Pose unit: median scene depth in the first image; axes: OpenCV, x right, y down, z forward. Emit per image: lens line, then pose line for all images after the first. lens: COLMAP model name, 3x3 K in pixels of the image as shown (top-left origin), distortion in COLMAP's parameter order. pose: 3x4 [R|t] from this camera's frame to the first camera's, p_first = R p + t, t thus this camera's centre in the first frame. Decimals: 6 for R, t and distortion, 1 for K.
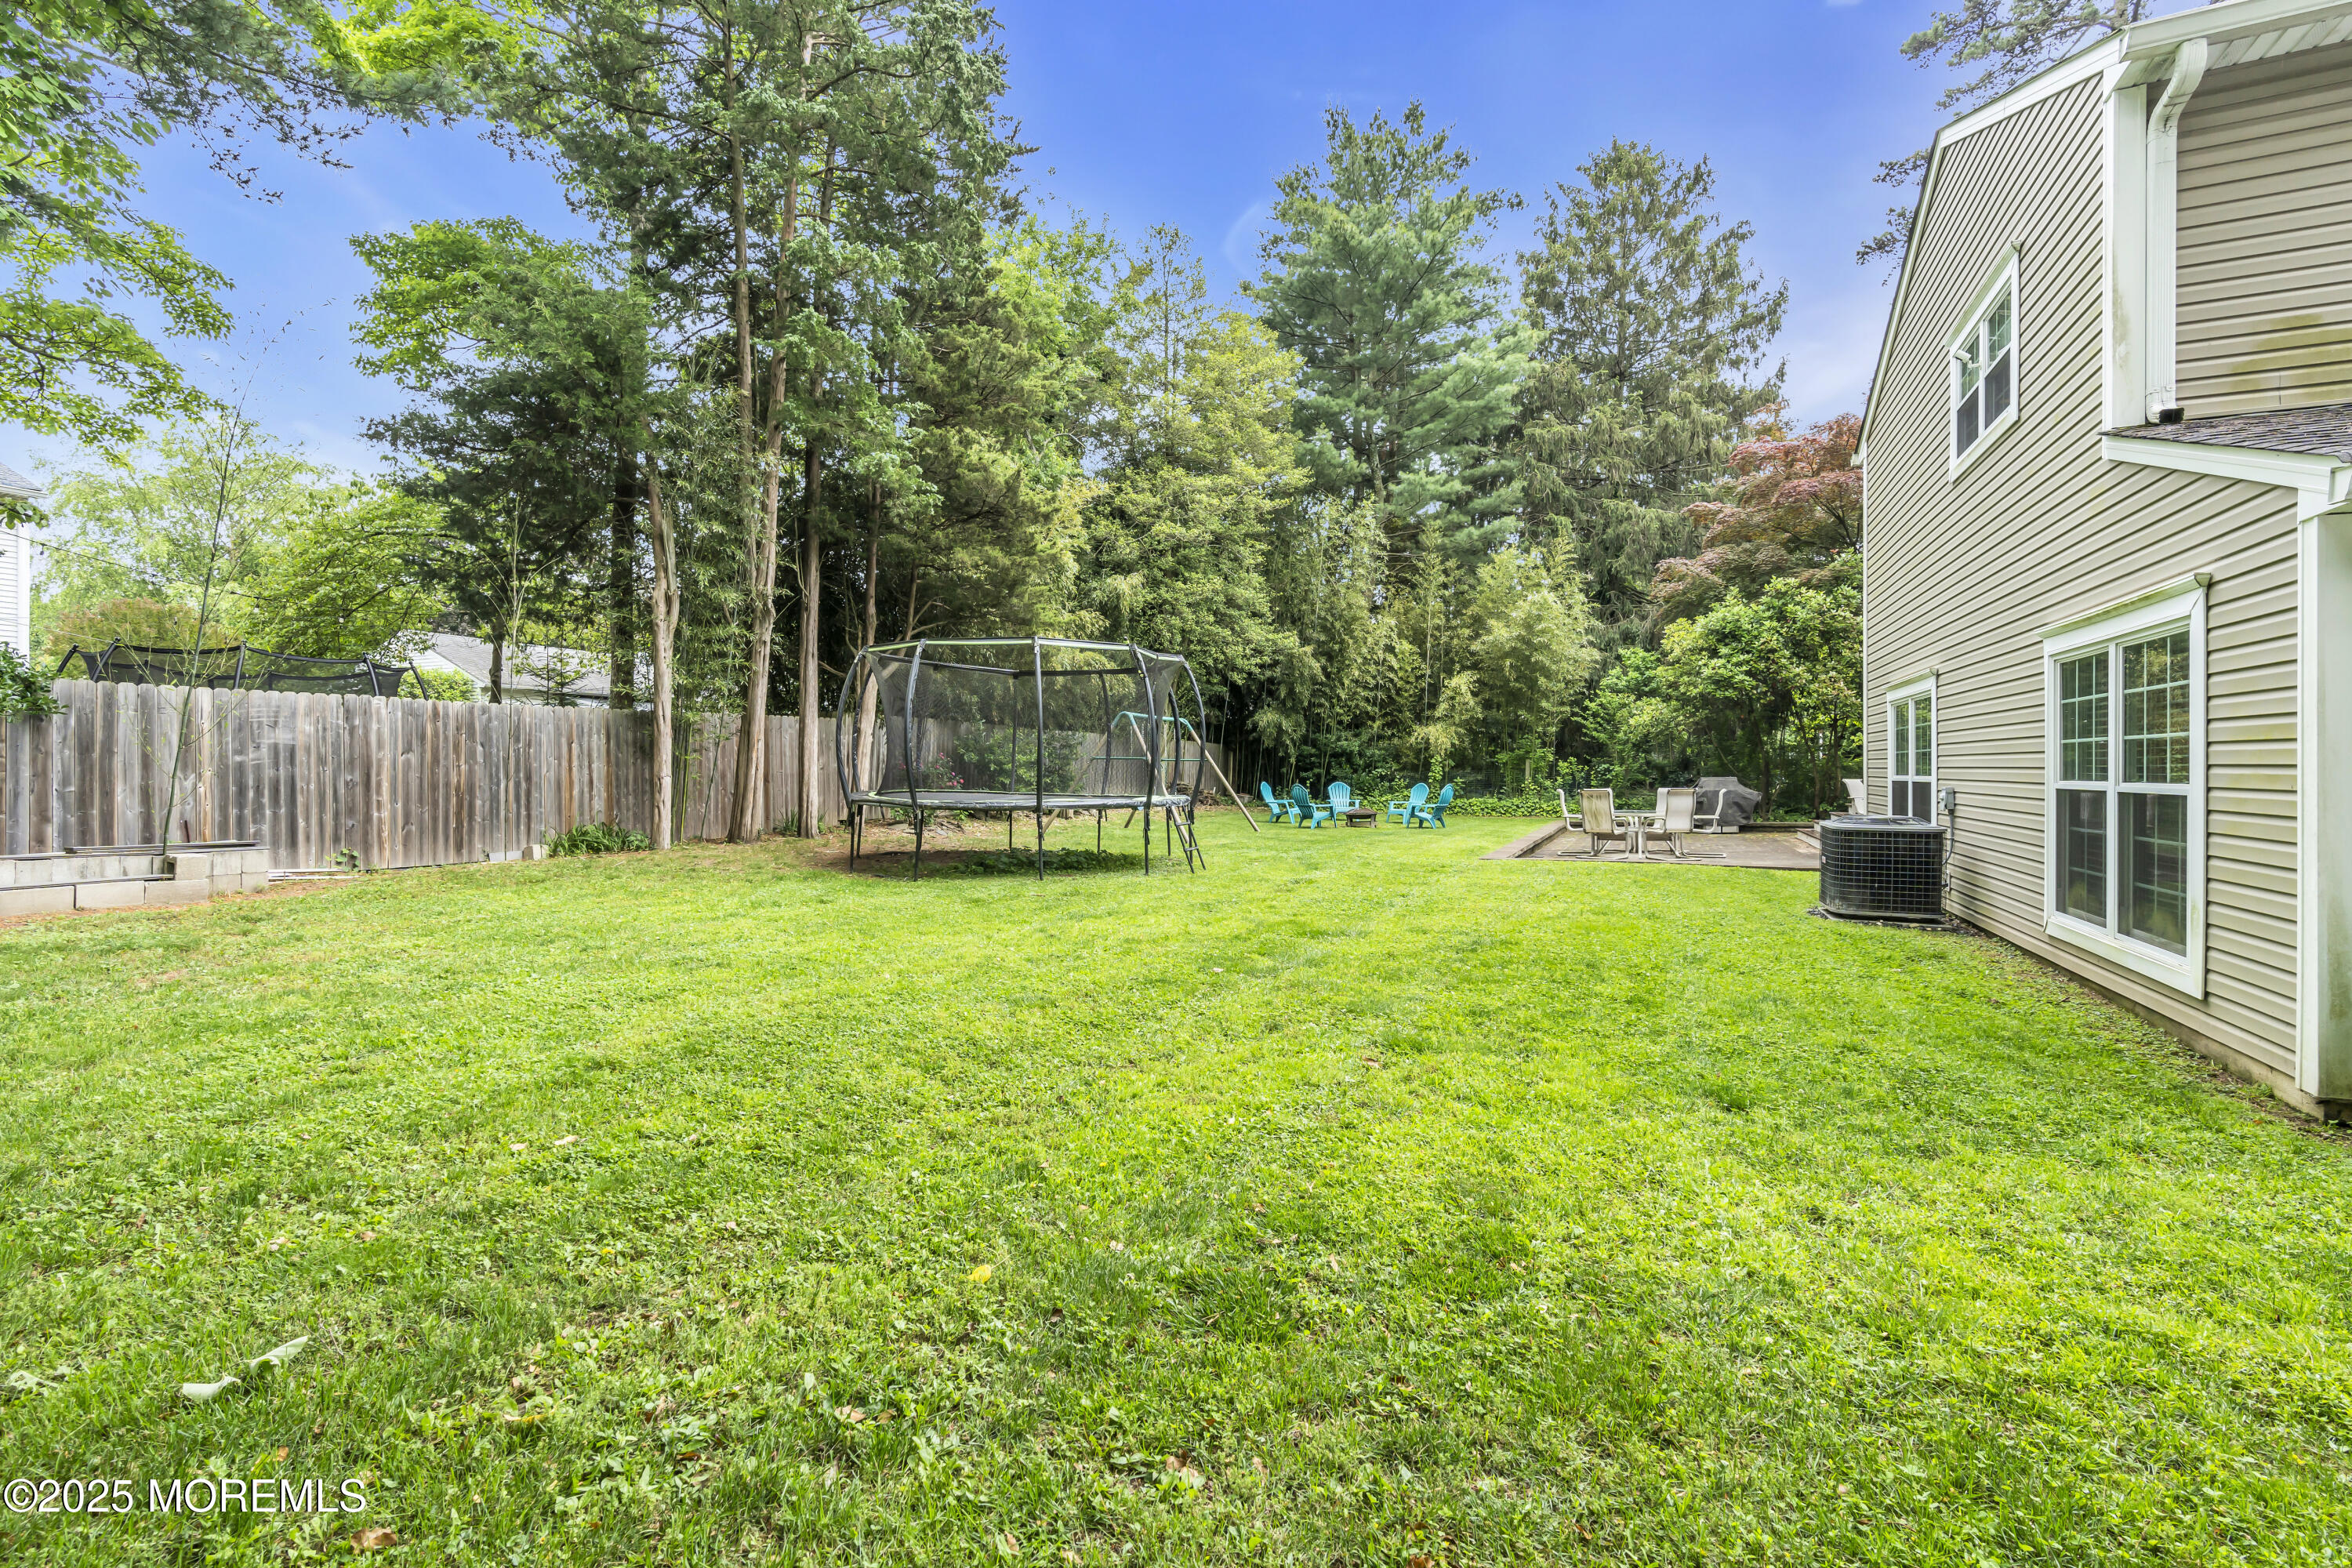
lens RADIAL K [[1074.2, 0, 1182.7], [0, 1074.2, 786.6], [0, 0, 1]] dist [-0.002179, 0.001147]
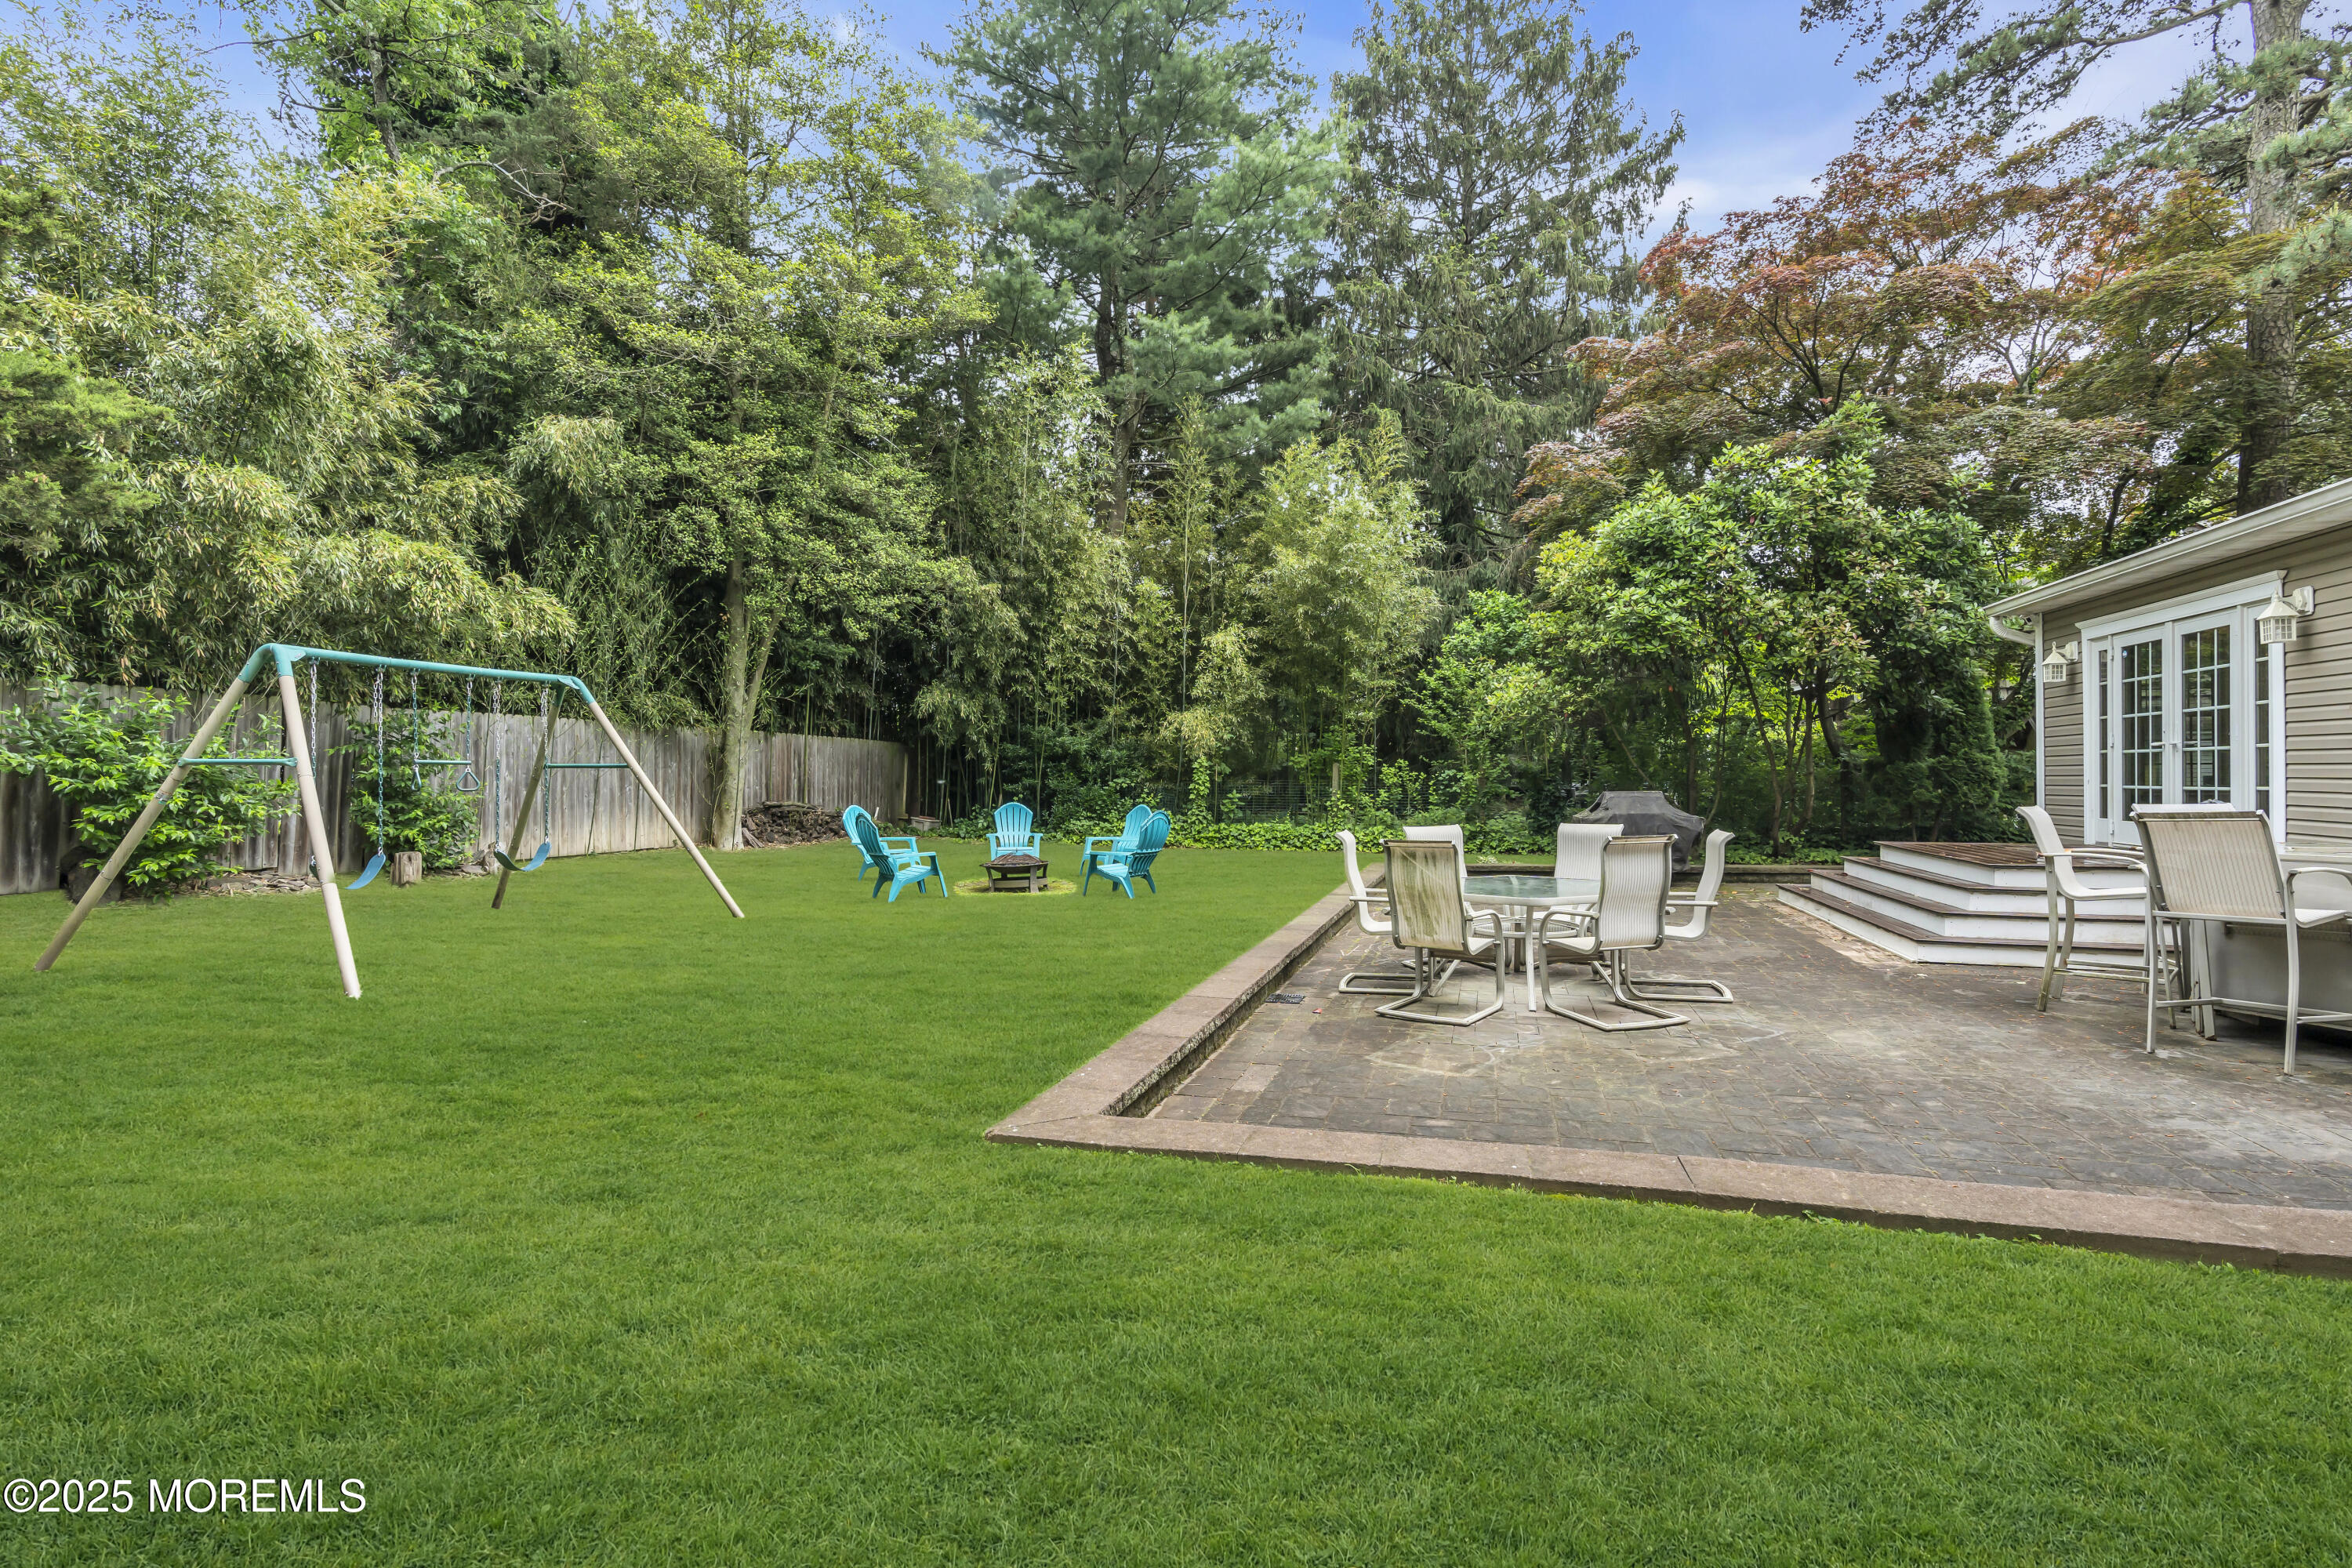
lens RADIAL K [[1074.2, 0, 1182.6], [0, 1074.2, 788.7], [0, 0, 1]] dist [-0.002179, 0.001147]
pose [[0.991668, -0.007005, 0.128628, 0.146598], [0.007497, 0.999966, -0.003339, -0.008310], [-0.128601, 0.004275, 0.991687, 0.369480]]
